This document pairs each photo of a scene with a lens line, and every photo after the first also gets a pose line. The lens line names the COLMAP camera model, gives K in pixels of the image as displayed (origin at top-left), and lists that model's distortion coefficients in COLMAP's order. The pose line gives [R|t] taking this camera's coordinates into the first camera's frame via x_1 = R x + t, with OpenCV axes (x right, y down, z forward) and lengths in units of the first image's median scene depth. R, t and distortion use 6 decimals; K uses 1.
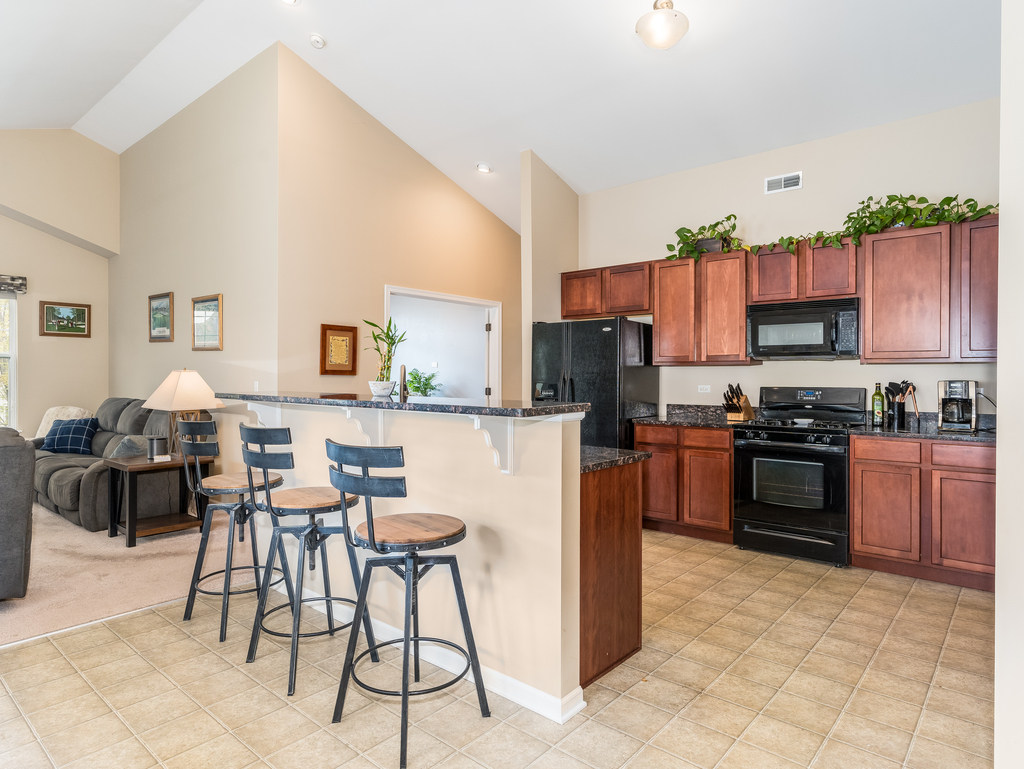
lens RADIAL K [[604.1, 0, 509.1], [0, 604.1, 377.7], [0, 0, 1]] dist [0.002526, -0.001171]
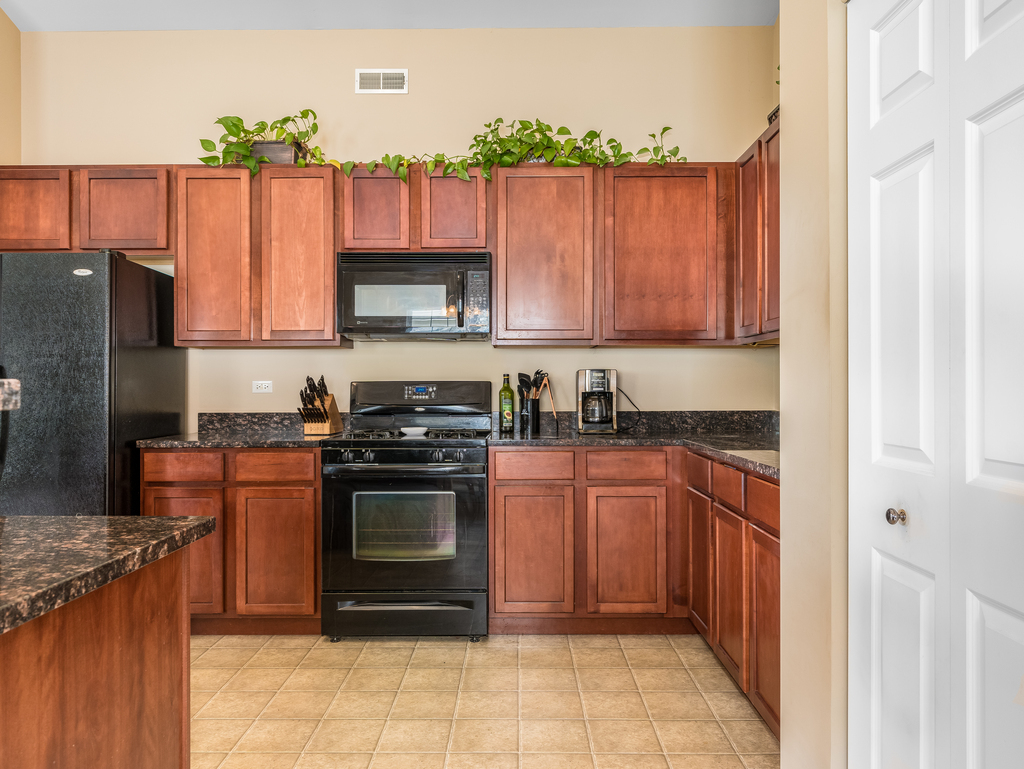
lens RADIAL K [[713.8, 0, 516.6], [0, 713.8, 384.1], [0, 0, 1]] dist [0.001114, 0.000255]
pose [[0.759369, -0.000471, 0.650660, 0.050580], [0.004547, 0.999979, -0.004582, 0.024433], [-0.650644, 0.006438, 0.759355, 0.323036]]
